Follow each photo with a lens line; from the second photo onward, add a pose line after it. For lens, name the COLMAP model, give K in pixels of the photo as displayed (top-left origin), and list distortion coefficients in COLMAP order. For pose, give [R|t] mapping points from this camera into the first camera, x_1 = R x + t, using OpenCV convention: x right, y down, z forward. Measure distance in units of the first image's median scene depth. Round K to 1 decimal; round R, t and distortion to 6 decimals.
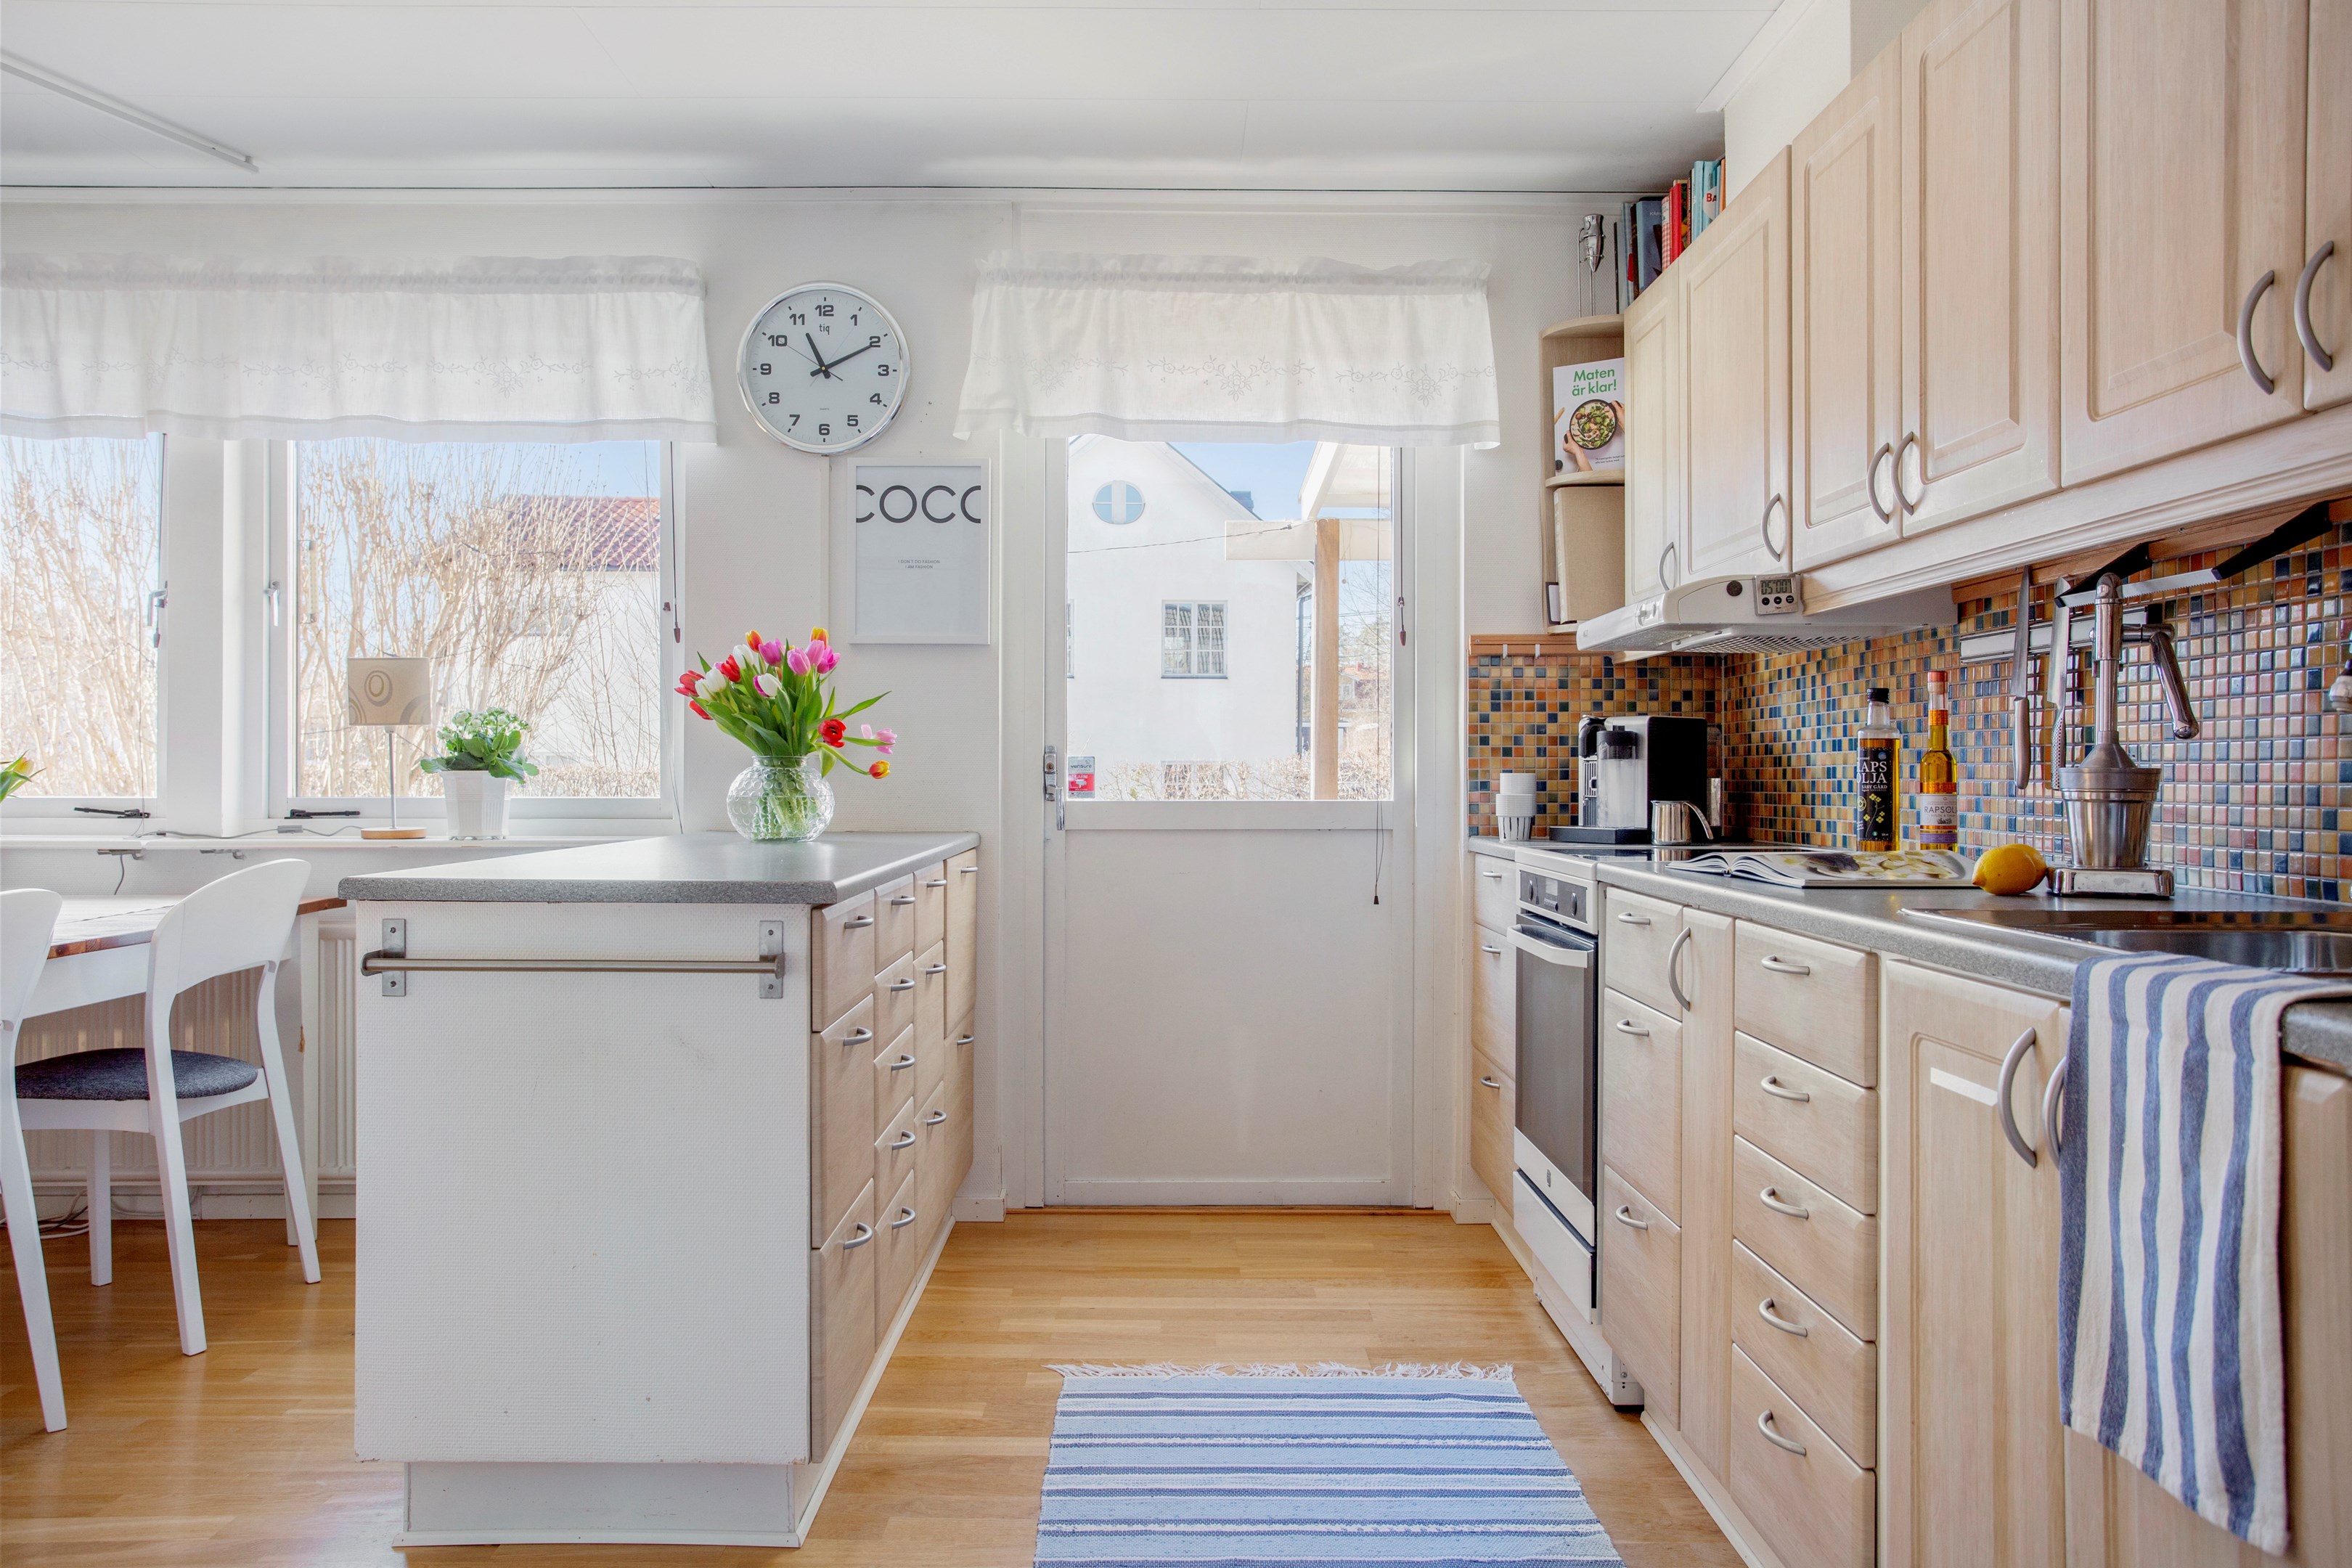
lens RADIAL K [[1840.3, 0, 1175.9], [0, 1840.3, 782.7], [0, 0, 1]] dist [0.016888, 0.019121]
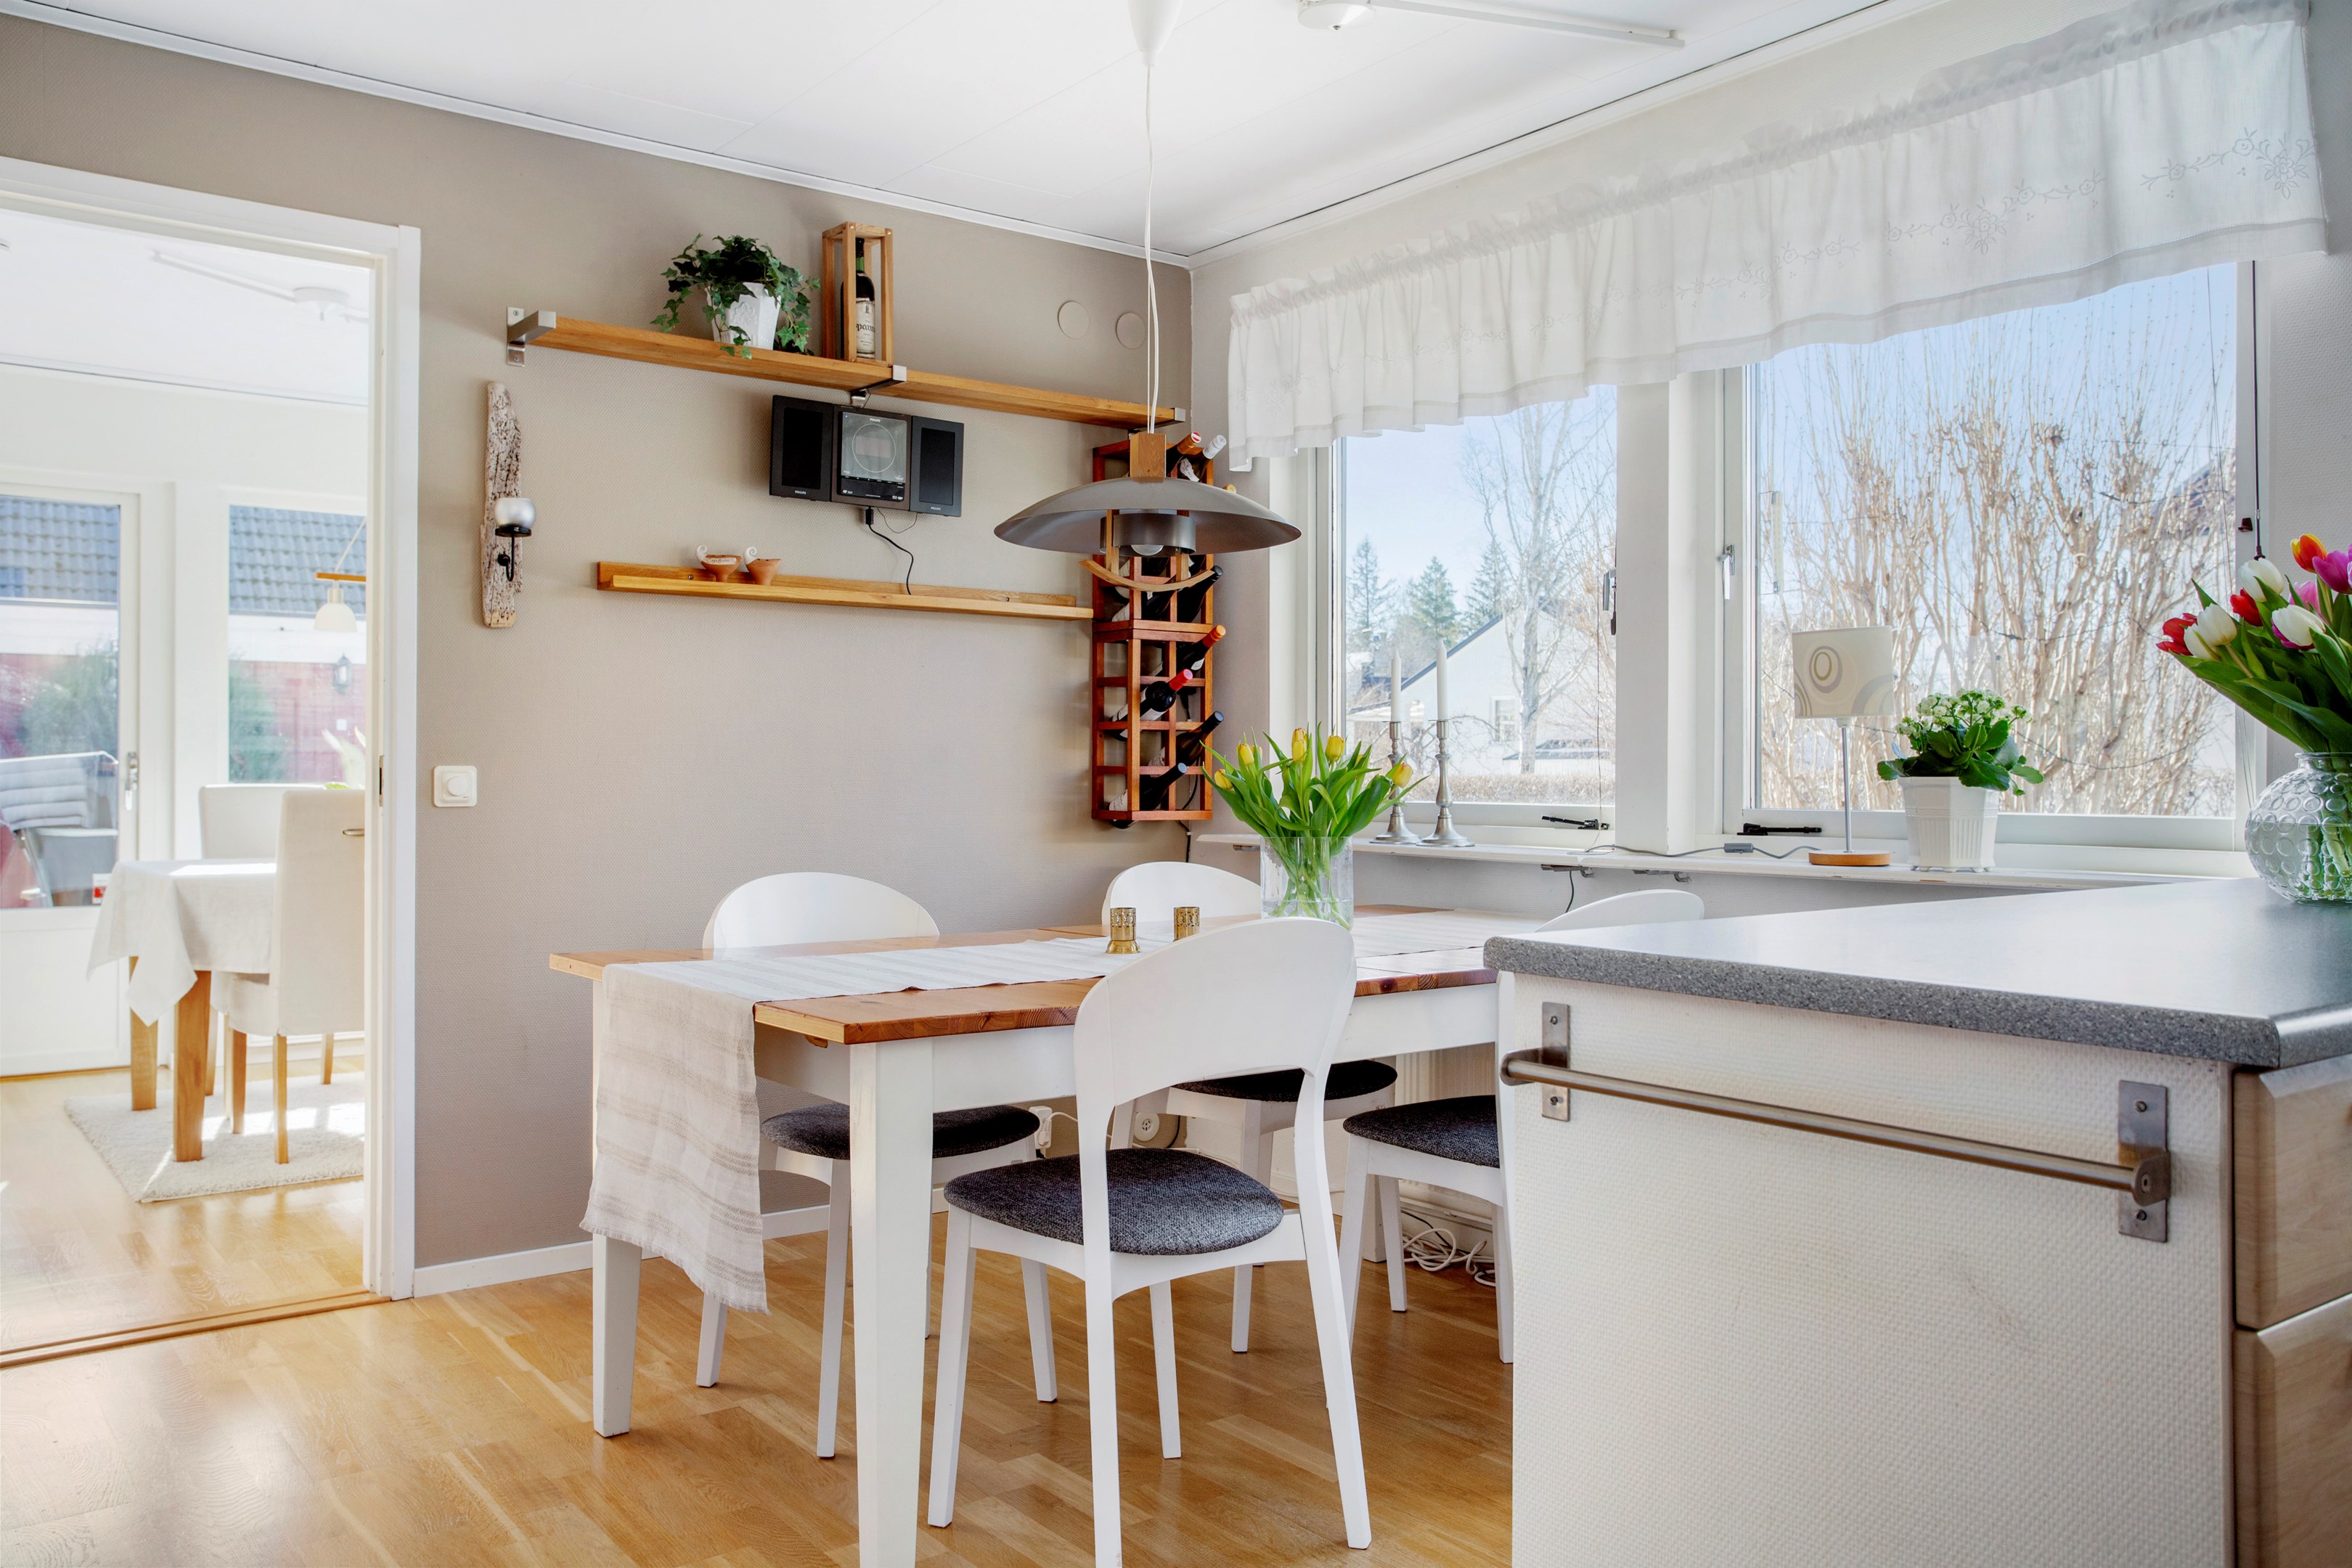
lens RADIAL K [[1813.1, 0, 1160.6], [0, 1813.1, 772.9], [0, 0, 1]] dist [-0.032271, 0.065296]
pose [[0.591866, 0.000568, -0.806036, 0.011687], [-0.005005, 0.999983, -0.002970, -0.004342], [0.806021, 0.005792, 0.591858, 0.333085]]
